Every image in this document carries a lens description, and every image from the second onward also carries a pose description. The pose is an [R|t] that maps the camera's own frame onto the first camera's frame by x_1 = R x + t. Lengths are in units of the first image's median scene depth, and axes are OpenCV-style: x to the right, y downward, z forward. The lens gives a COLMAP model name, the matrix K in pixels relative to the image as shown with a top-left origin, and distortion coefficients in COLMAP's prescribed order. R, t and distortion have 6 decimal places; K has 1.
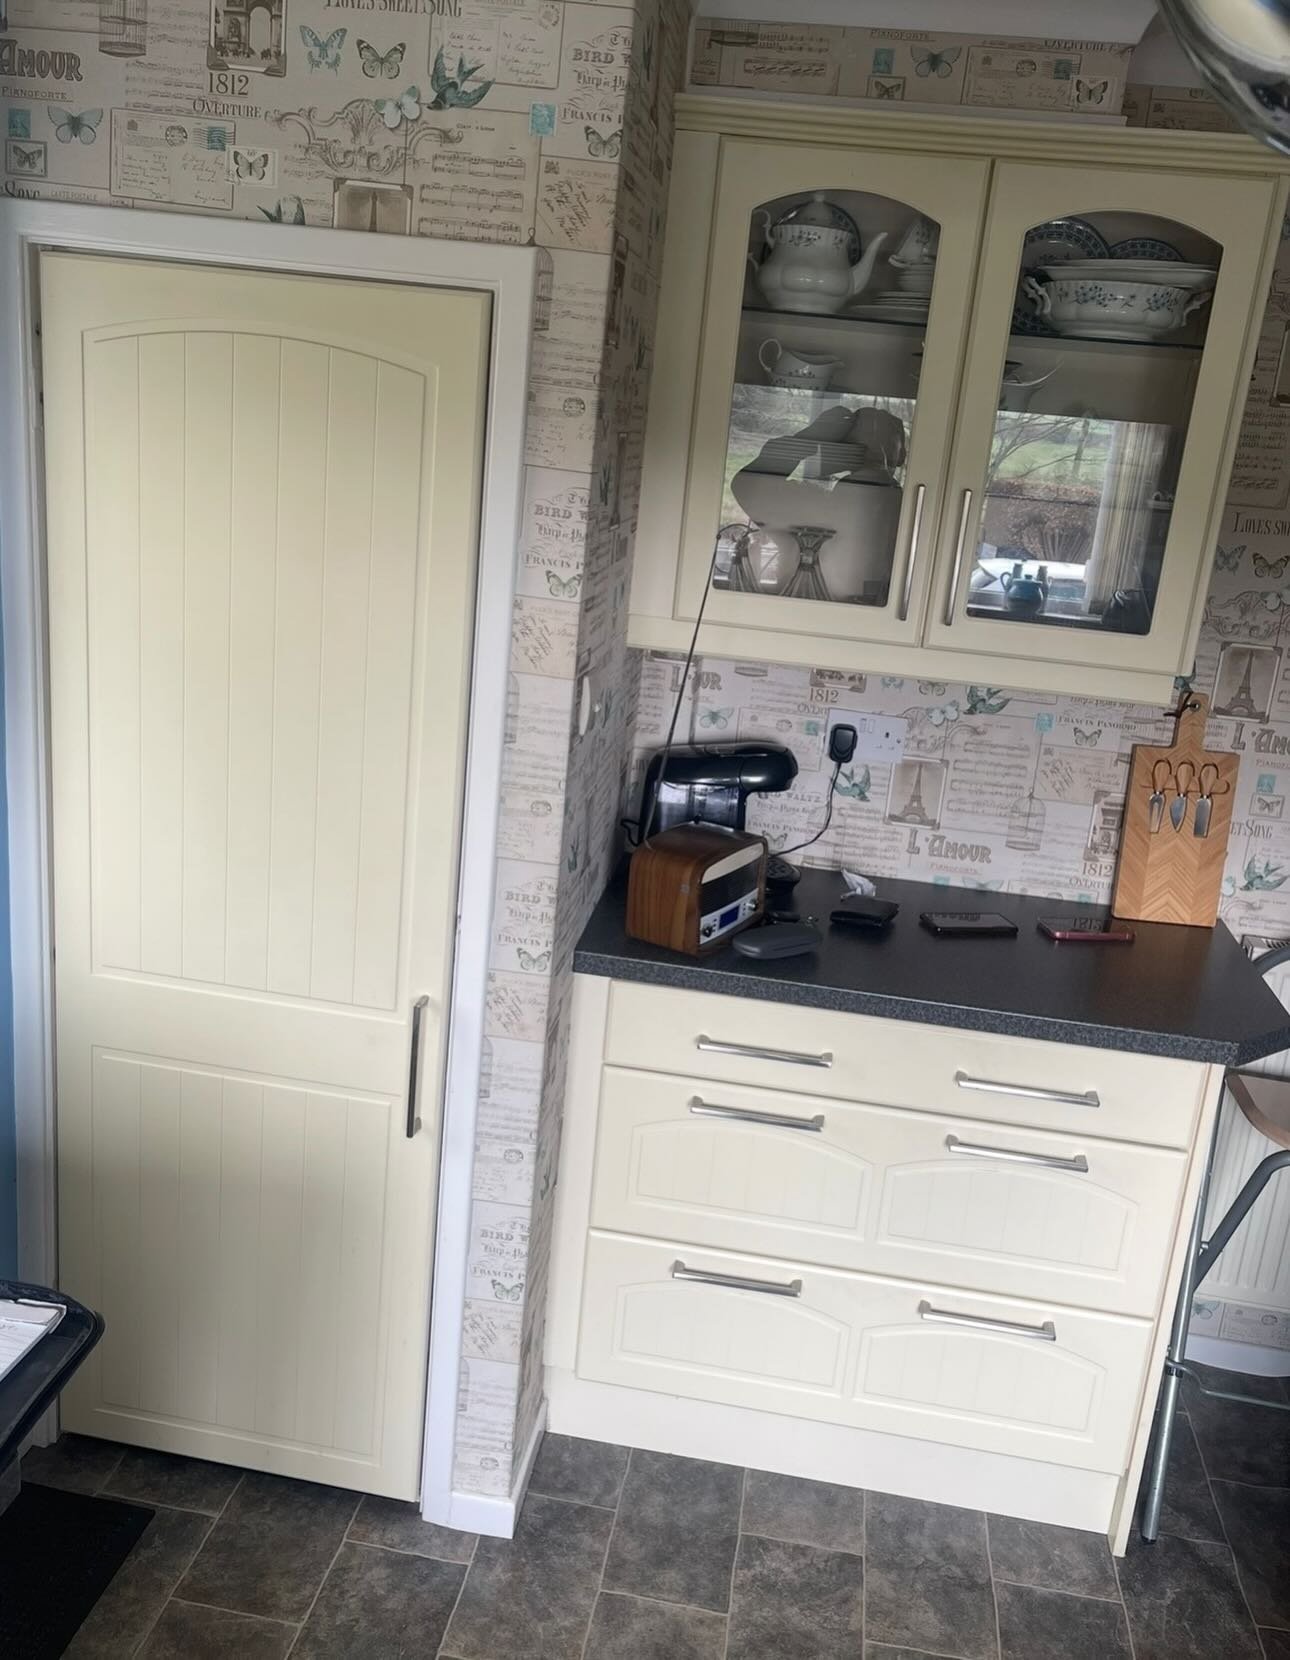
lens RADIAL K [[1447.2, 0, 640.1], [0, 1447.2, 804.8], [0, 0, 1]] dist [0.042497, -0.028148]
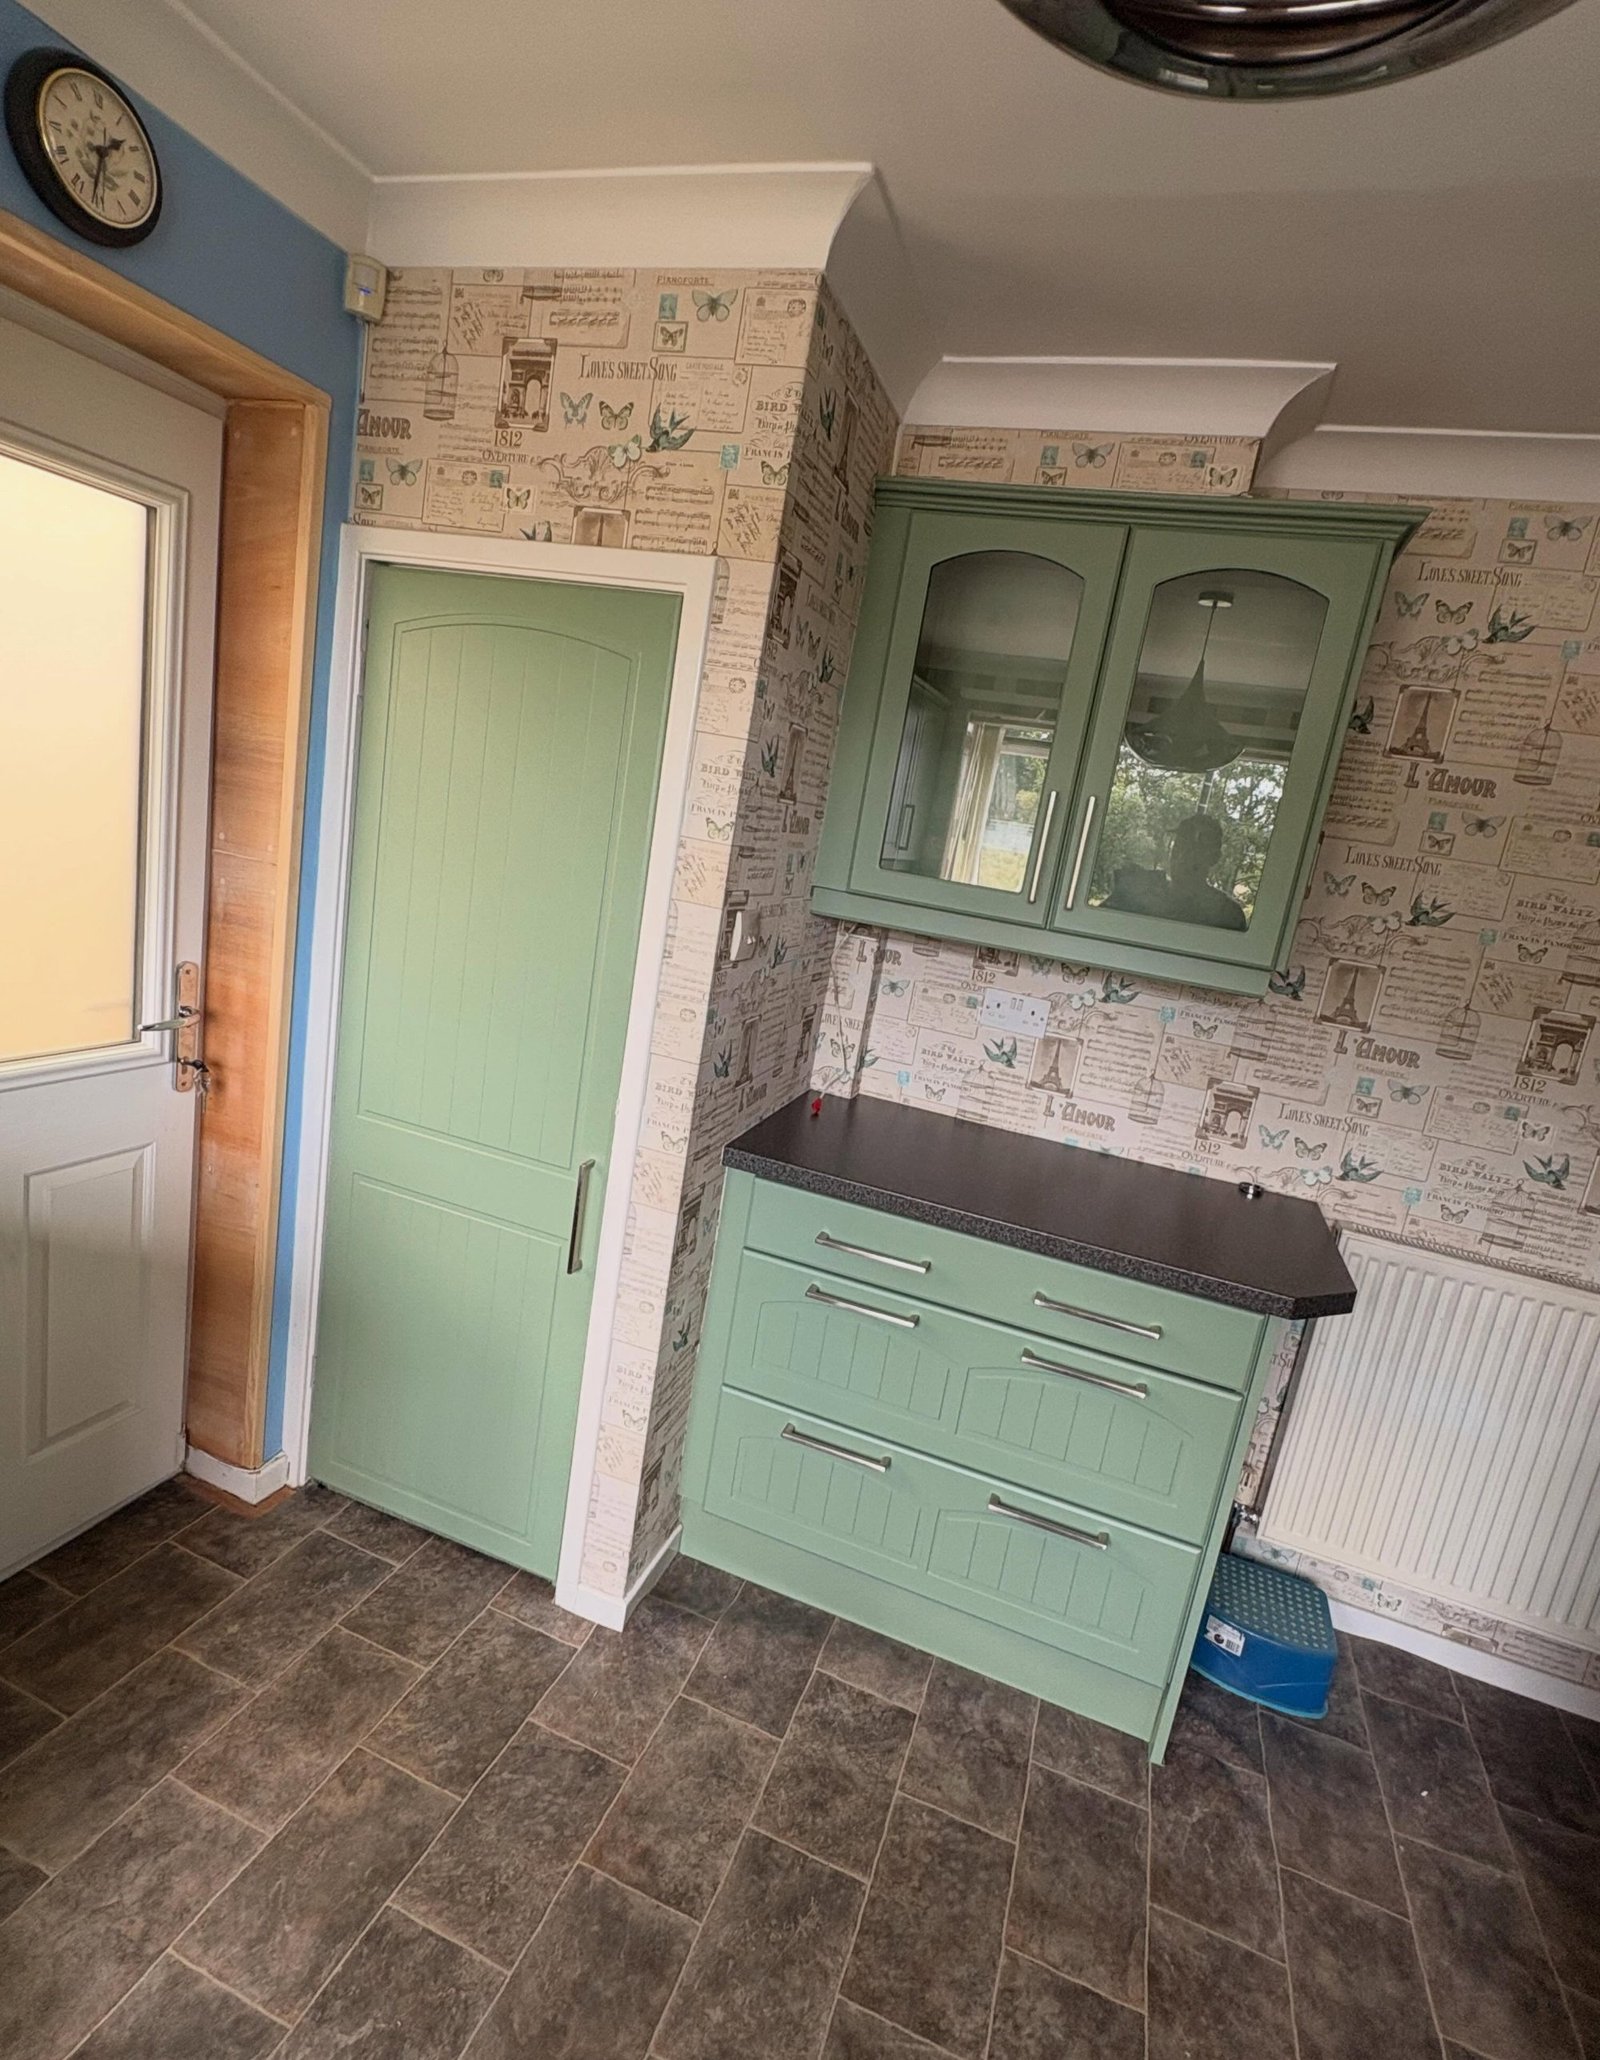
lens RADIAL K [[1038.8, 0, 788.4], [0, 1038.8, 1020.9], [0, 0, 1]] dist [0.000859, -0.000103]
pose [[0.978584, 0.098852, -0.180560, 0.154470], [-0.115078, 0.989991, -0.081697, 0.062088], [0.170677, 0.100726, 0.980165, 0.146563]]
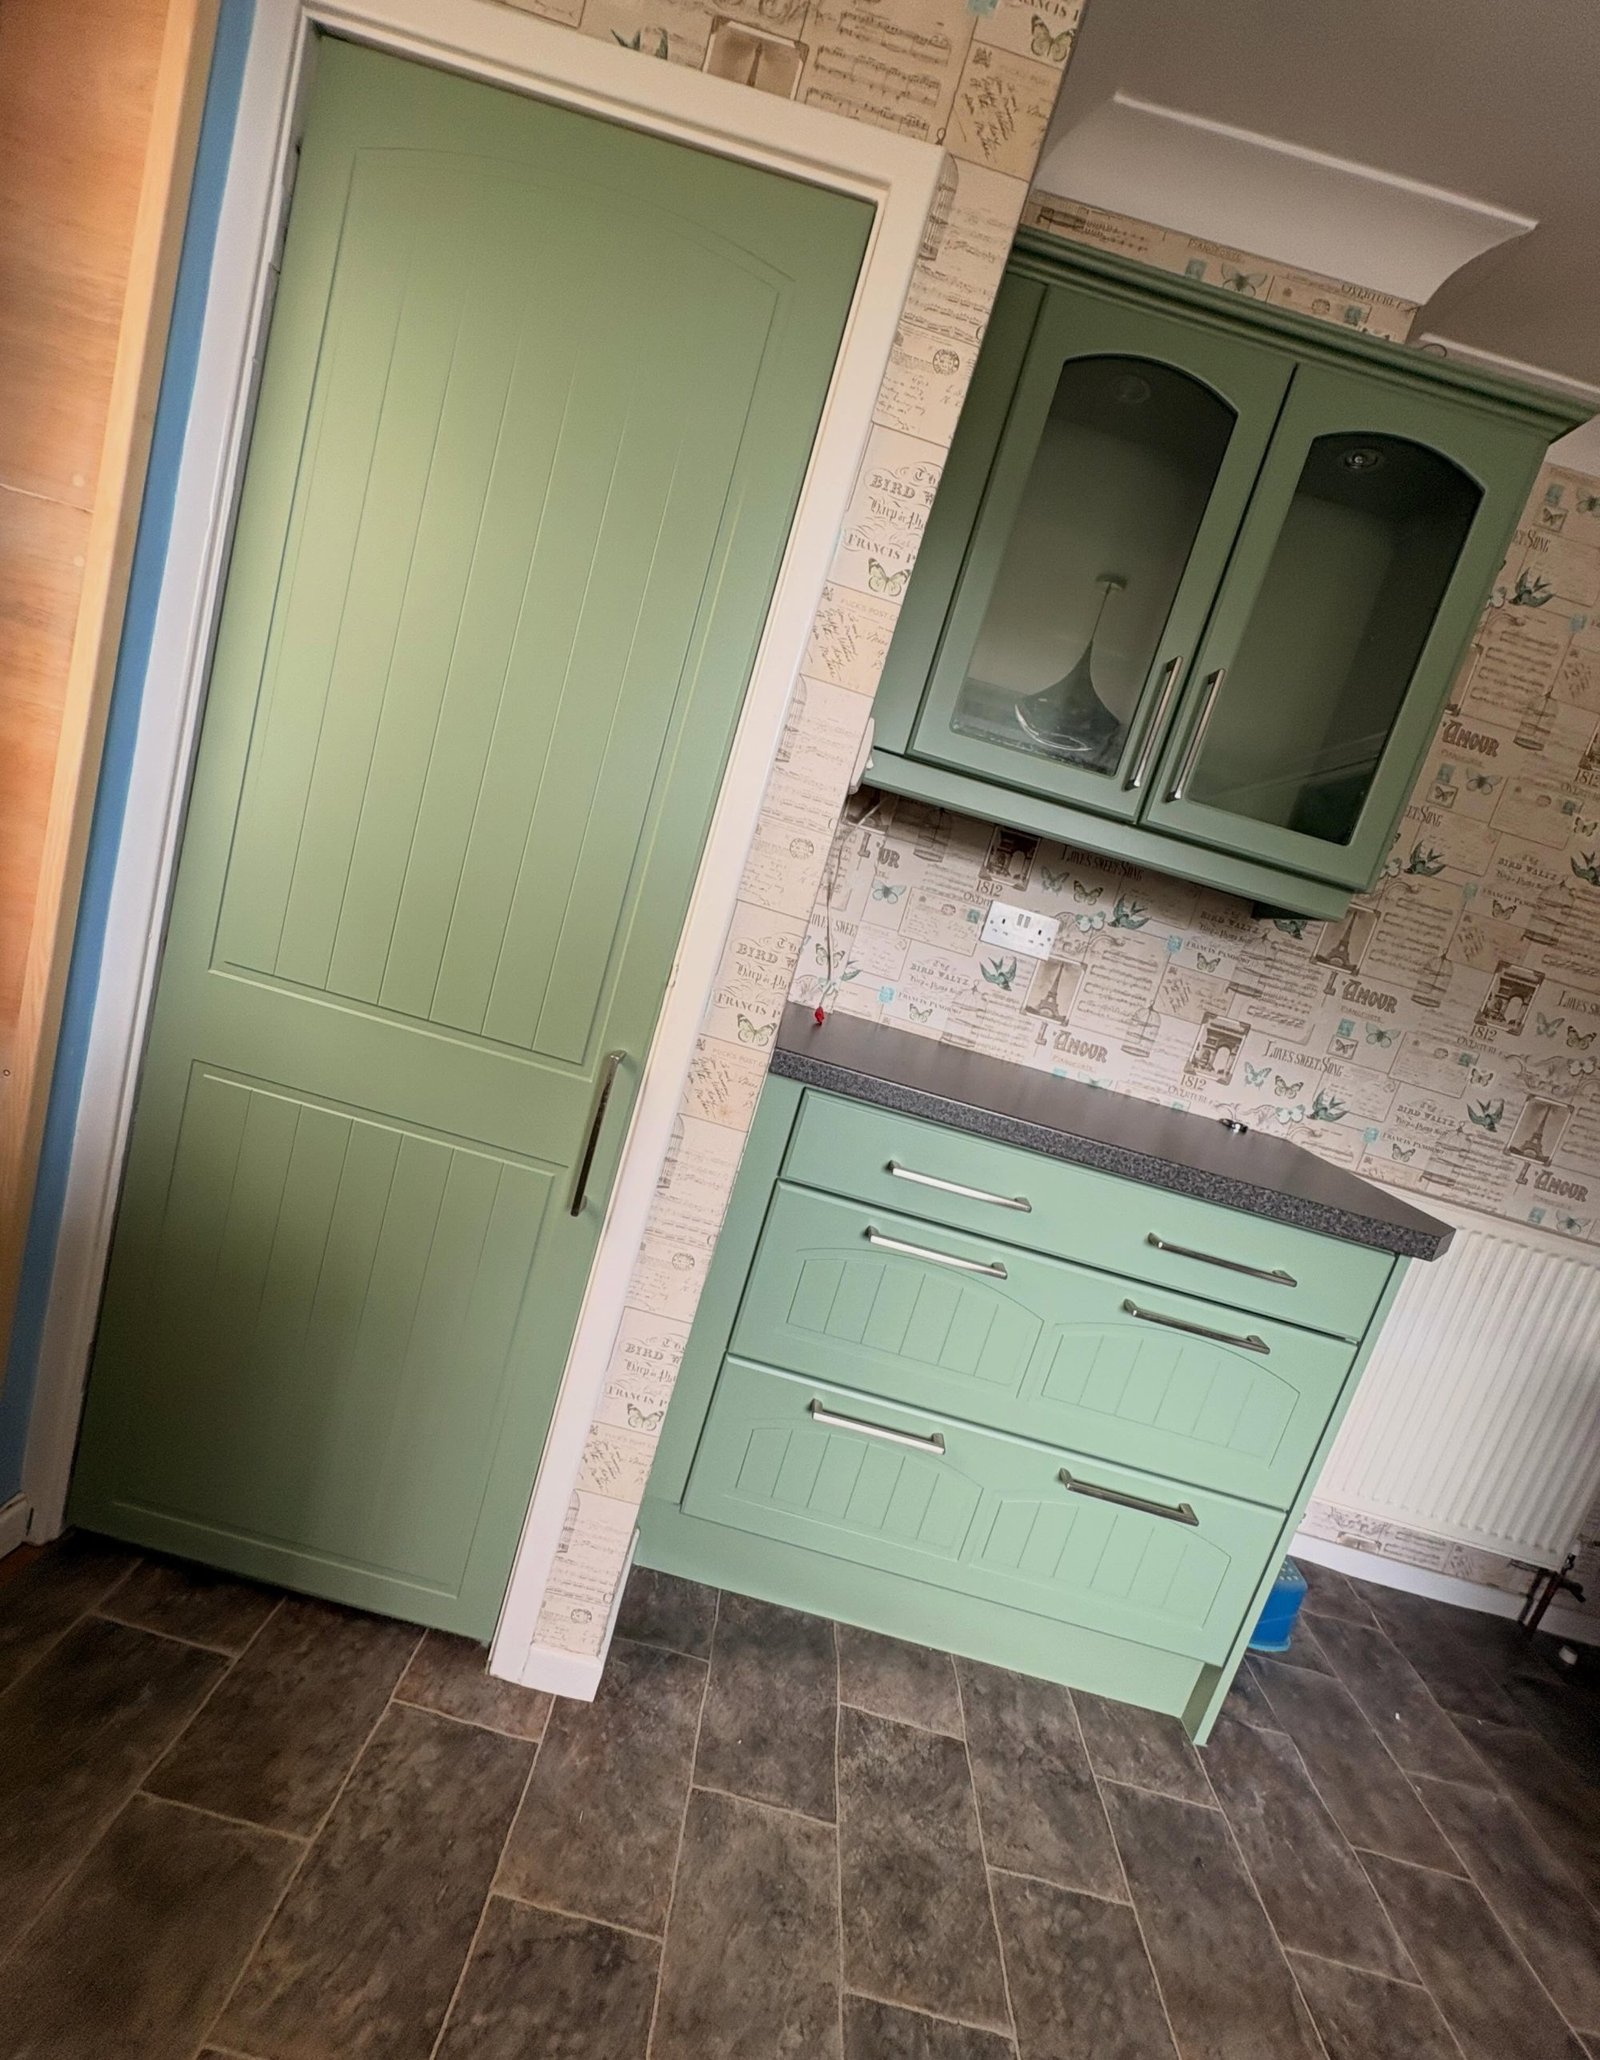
lens RADIAL K [[851.9, 0, 793.2], [0, 851.9, 1025.1], [0, 0, 1]] dist [0.000572, -0.000203]
pose [[0.975459, 0.168543, 0.141677, -0.115043], [-0.155664, 0.982975, -0.097616, 0.139126], [-0.155718, 0.073166, 0.985088, 0.466964]]
